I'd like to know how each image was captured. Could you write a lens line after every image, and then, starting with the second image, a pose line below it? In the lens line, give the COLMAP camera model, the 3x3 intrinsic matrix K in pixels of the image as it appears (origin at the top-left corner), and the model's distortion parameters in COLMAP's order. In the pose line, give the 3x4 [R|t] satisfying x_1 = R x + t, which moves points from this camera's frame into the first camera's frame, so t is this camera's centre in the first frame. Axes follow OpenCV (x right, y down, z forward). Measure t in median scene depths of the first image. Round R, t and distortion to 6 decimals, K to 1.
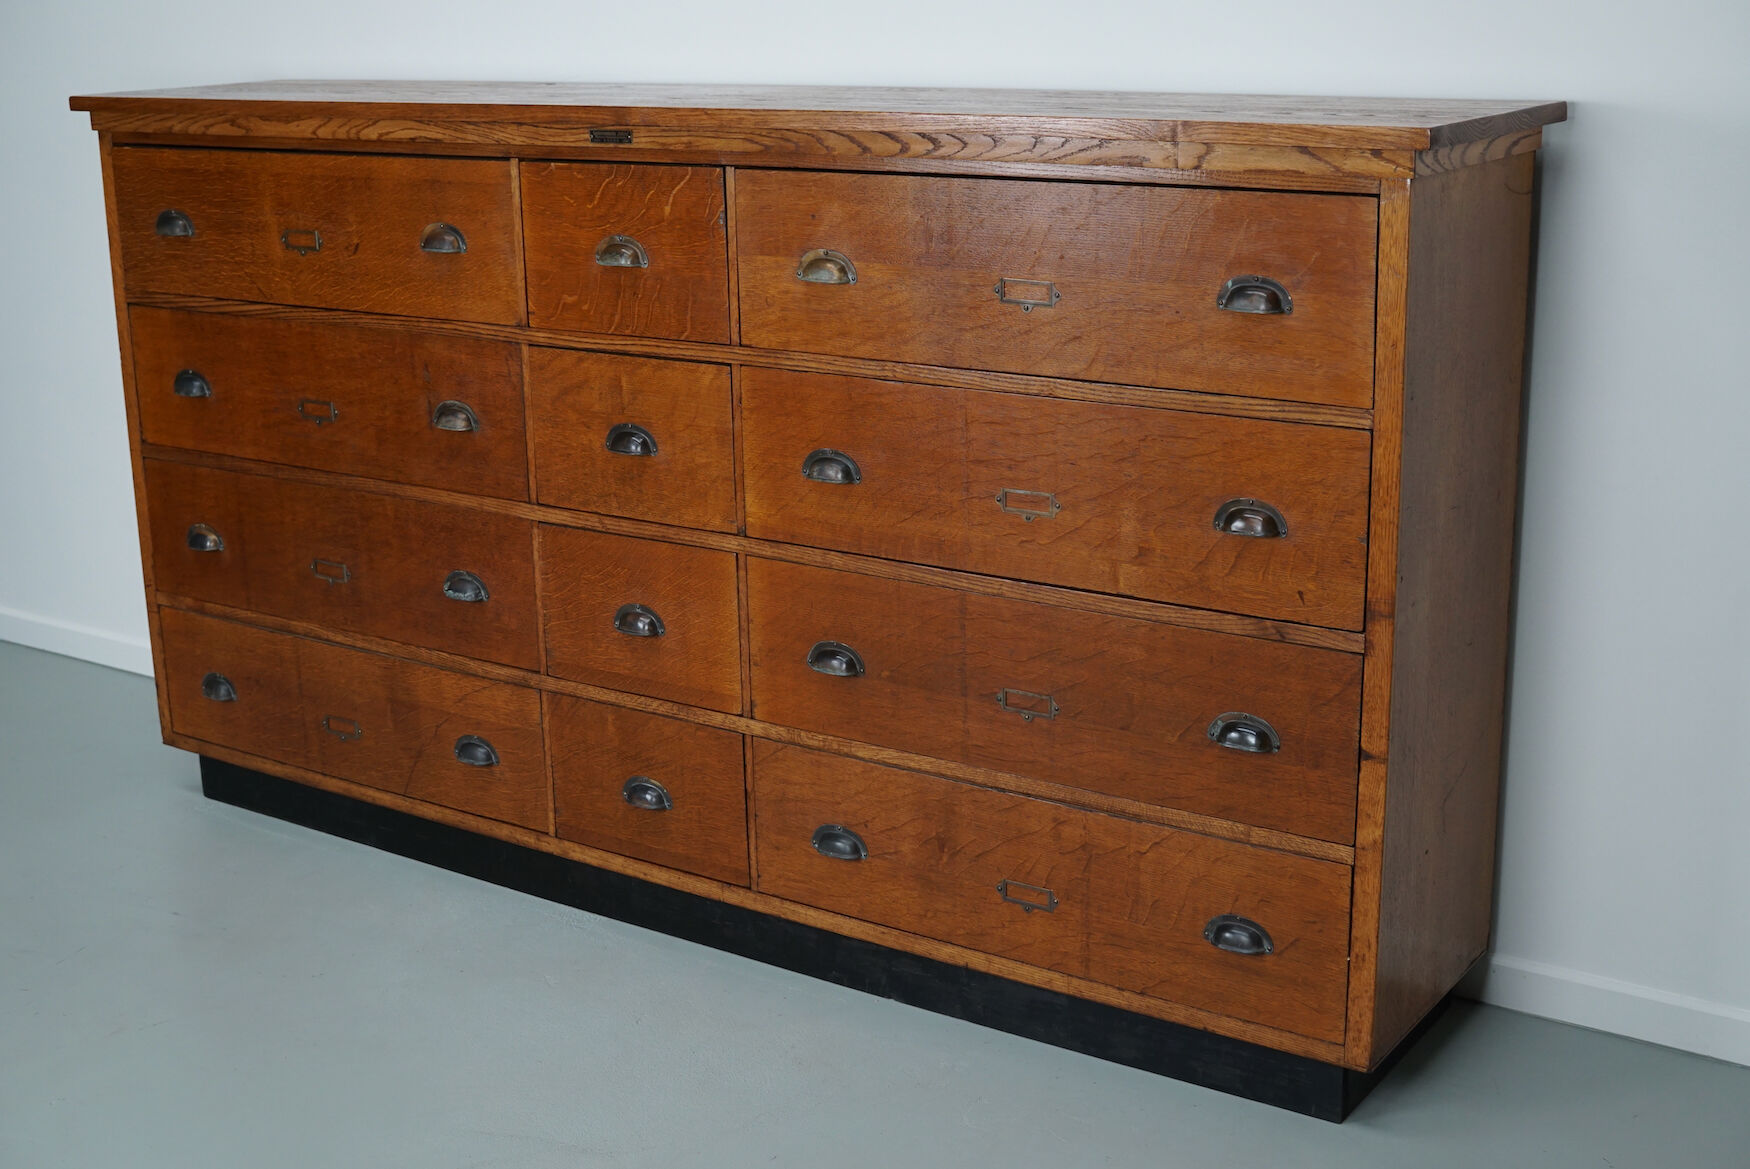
lens RADIAL K [[2246.8, 0, 866.7], [0, 2246.8, 582.4], [0, 0, 1]] dist [-0.089747, 0.000000]
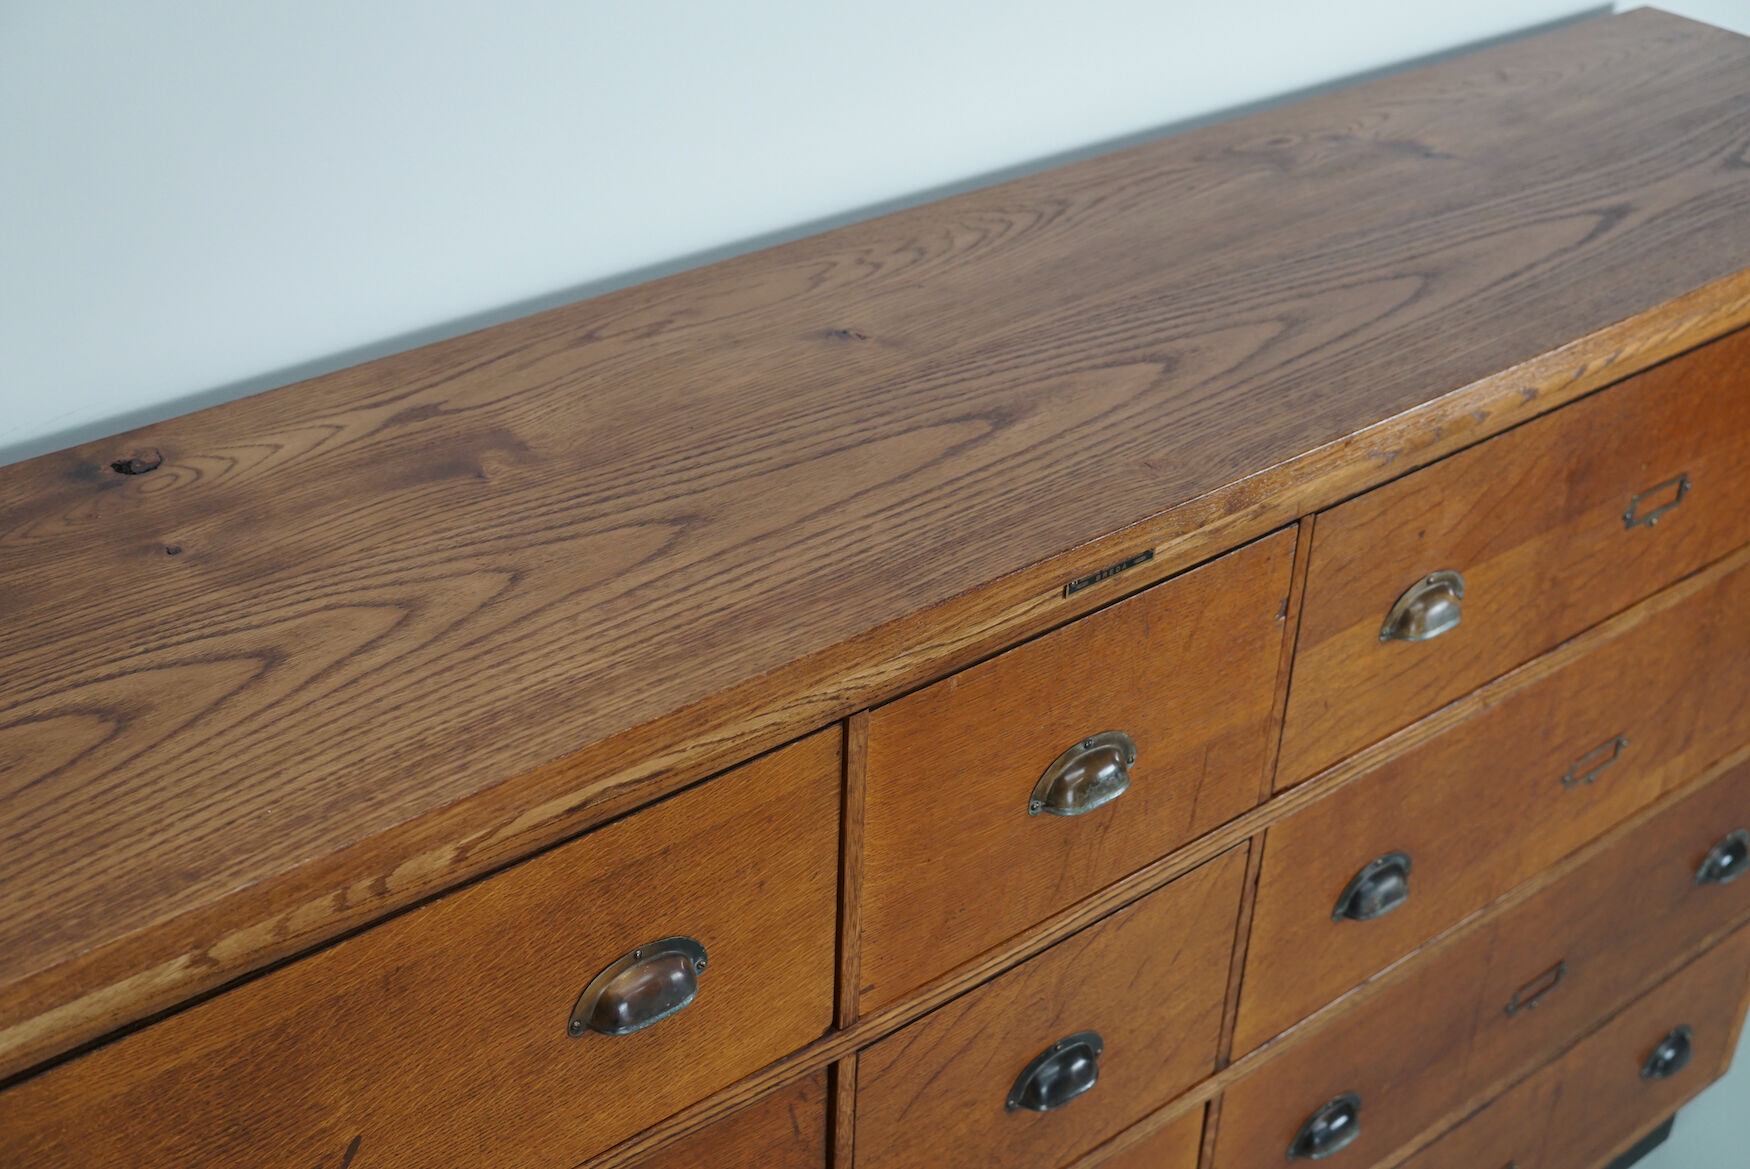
lens RADIAL K [[2246.8, 0, 866.9], [0, 2246.8, 593.5], [0, 0, 1]] dist [-0.089747, 0.000000]
pose [[0.283560, -0.480203, 0.830059, -0.503031], [0.221480, 0.874980, 0.430530, -0.397995], [-0.933027, 0.061761, 0.354465, 0.885352]]
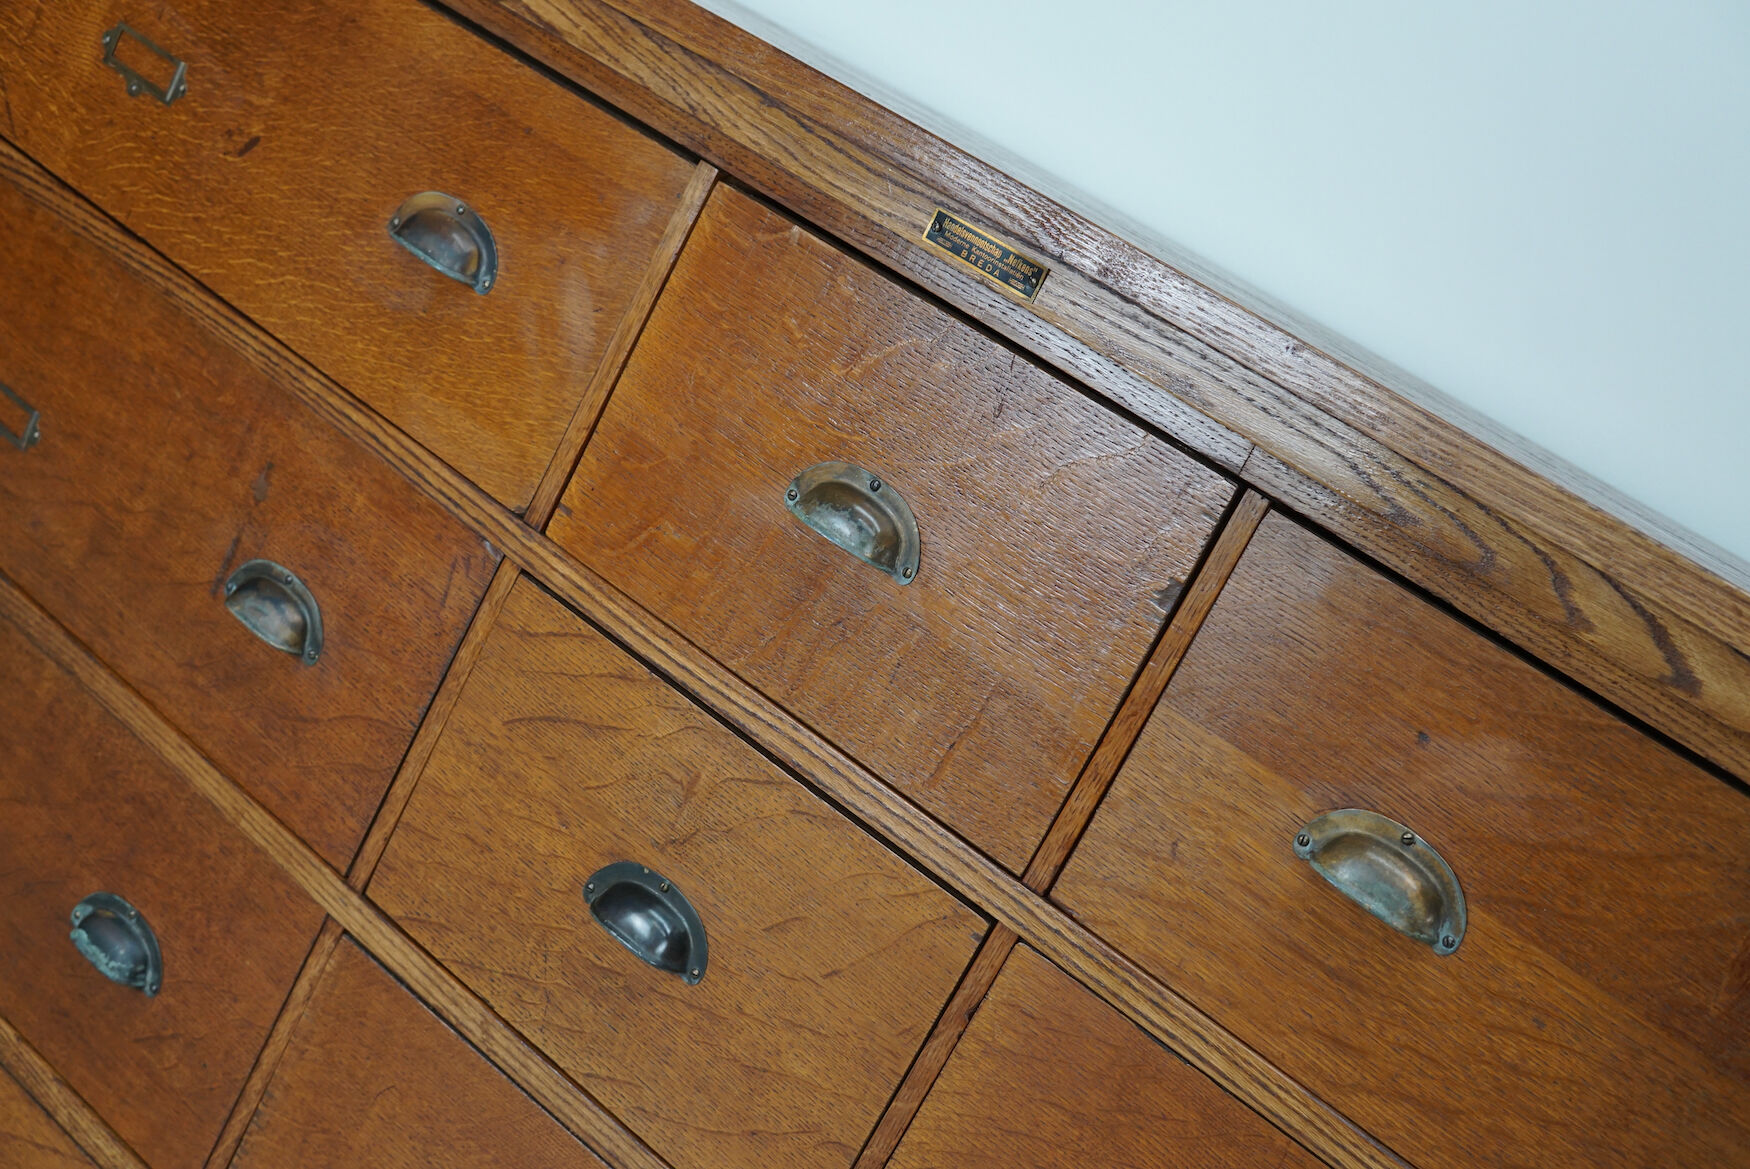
lens RADIAL K [[2246.8, 0, 884.0], [0, 2246.8, 588.3], [0, 0, 1]] dist [-0.089747, 0.000000]
pose [[0.877314, 0.456534, 0.147974, -0.161020], [-0.454226, 0.889423, -0.051047, -0.119078], [-0.154916, -0.022429, 0.987673, 0.612472]]
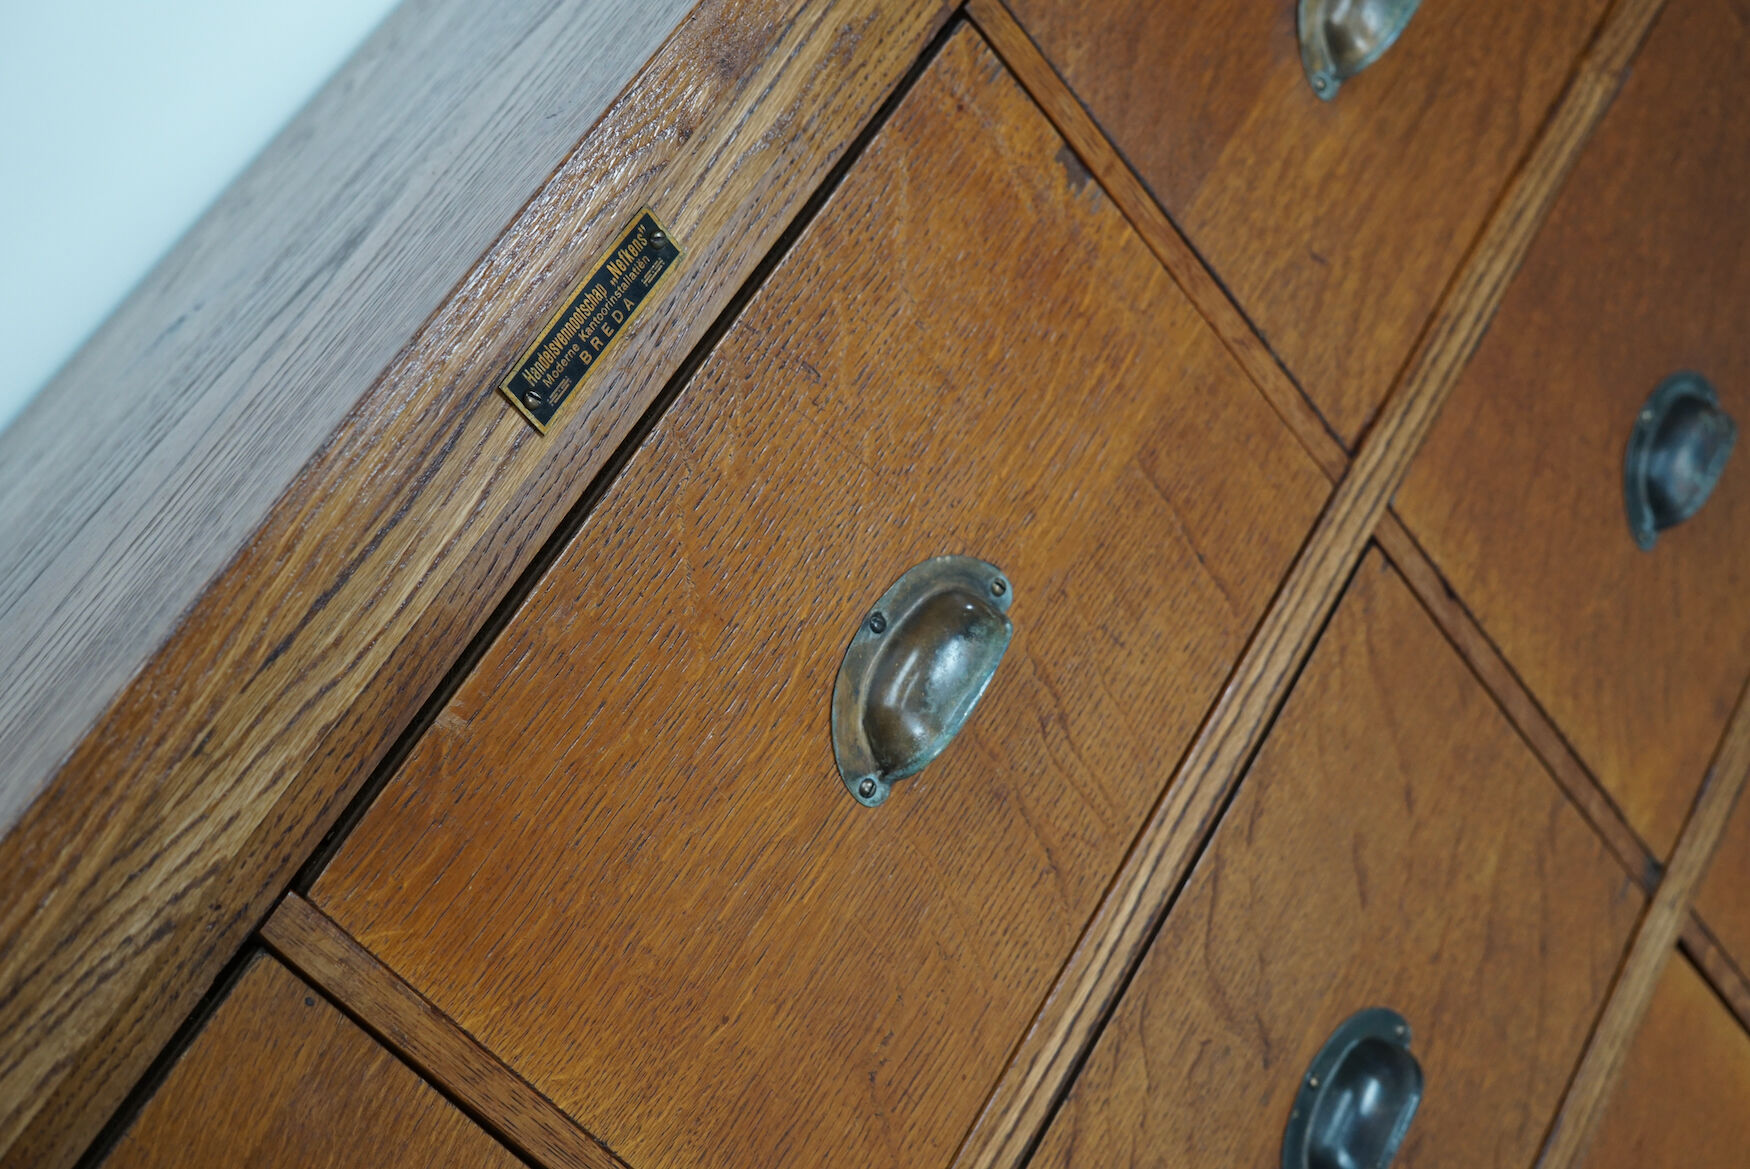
lens RADIAL K [[2246.8, 0, 851.7], [0, 2246.8, 598.0], [0, 0, 1]] dist [-0.089747, 0.000000]
pose [[0.094420, -0.578948, 0.809879, -0.302099], [0.805250, 0.522758, 0.279816, -0.225408], [-0.585370, 0.625734, 0.515557, 0.889482]]
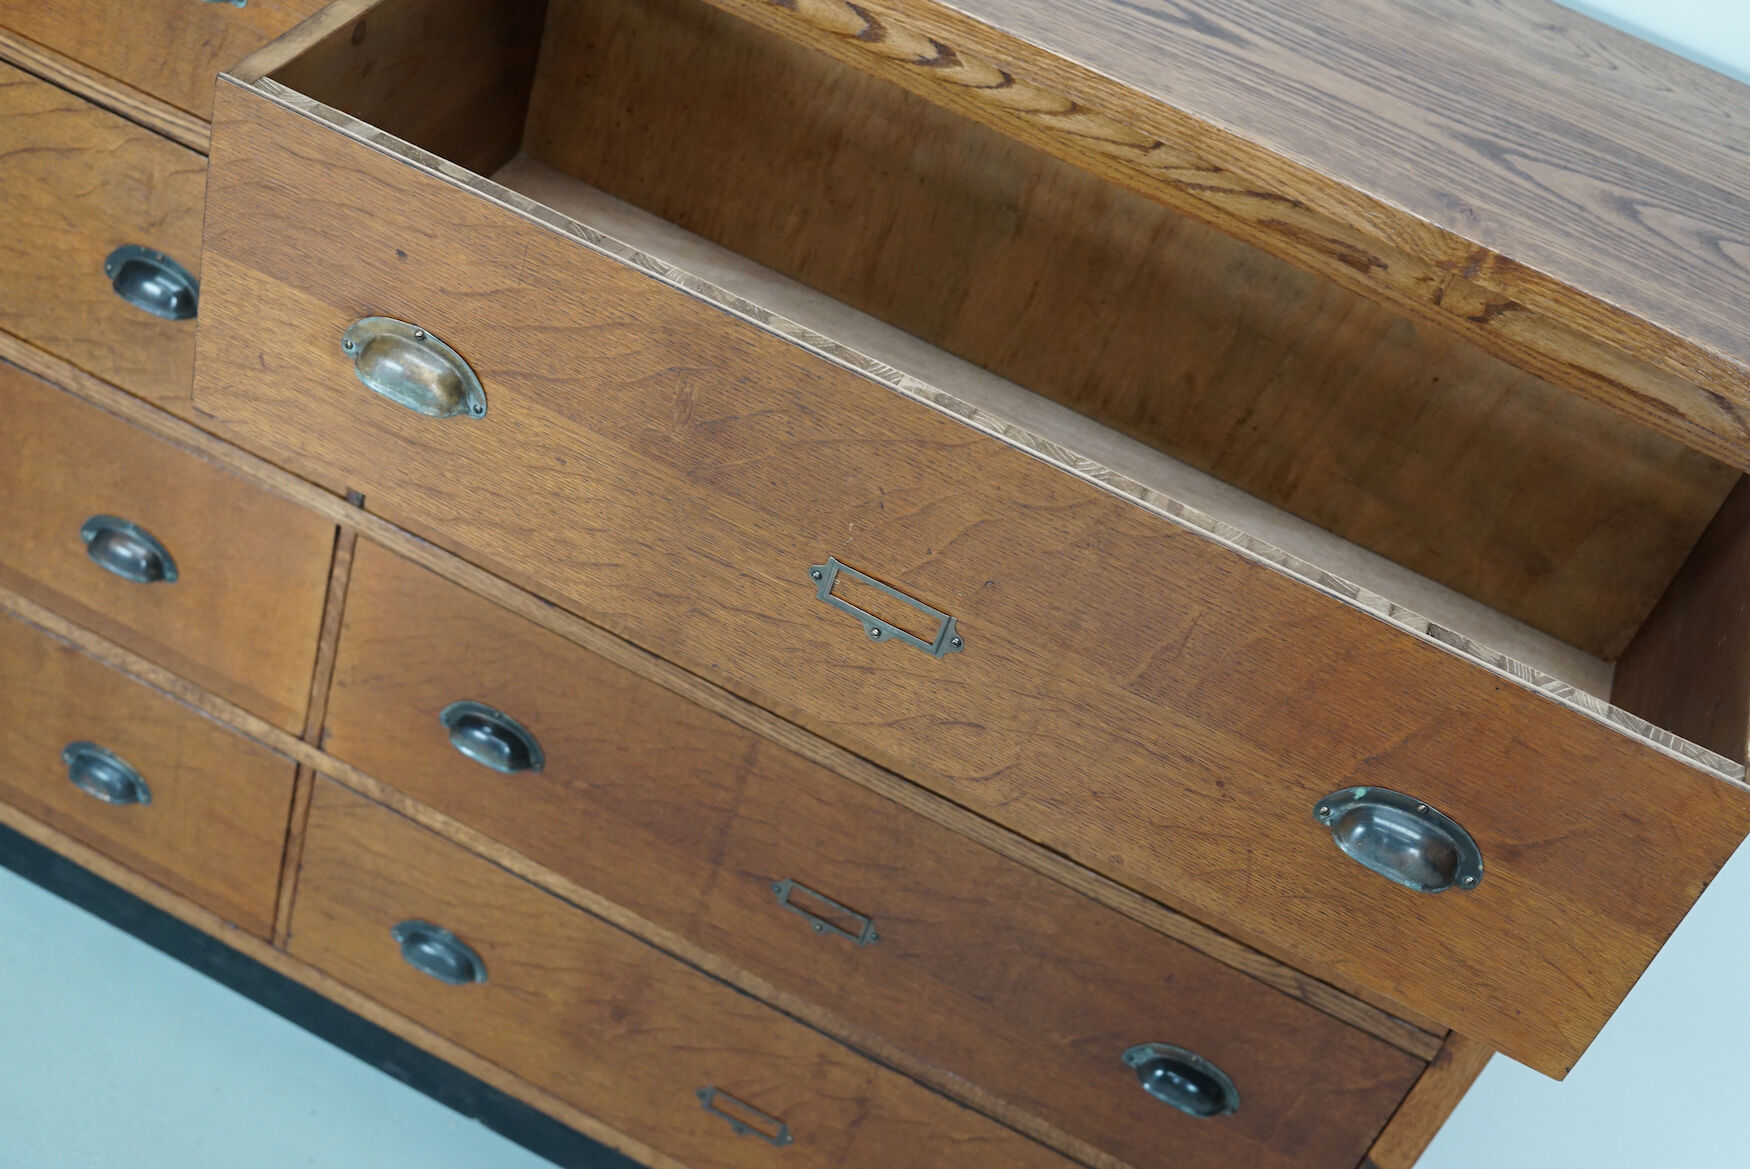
lens RADIAL K [[2246.8, 0, 883.0], [0, 2246.8, 572.2], [0, 0, 1]] dist [-0.089747, 0.000000]
pose [[0.929940, 0.084612, 0.357845, -0.132502], [-0.227047, 0.897621, 0.377790, -0.248833], [-0.289244, -0.432570, 0.853945, 0.484504]]
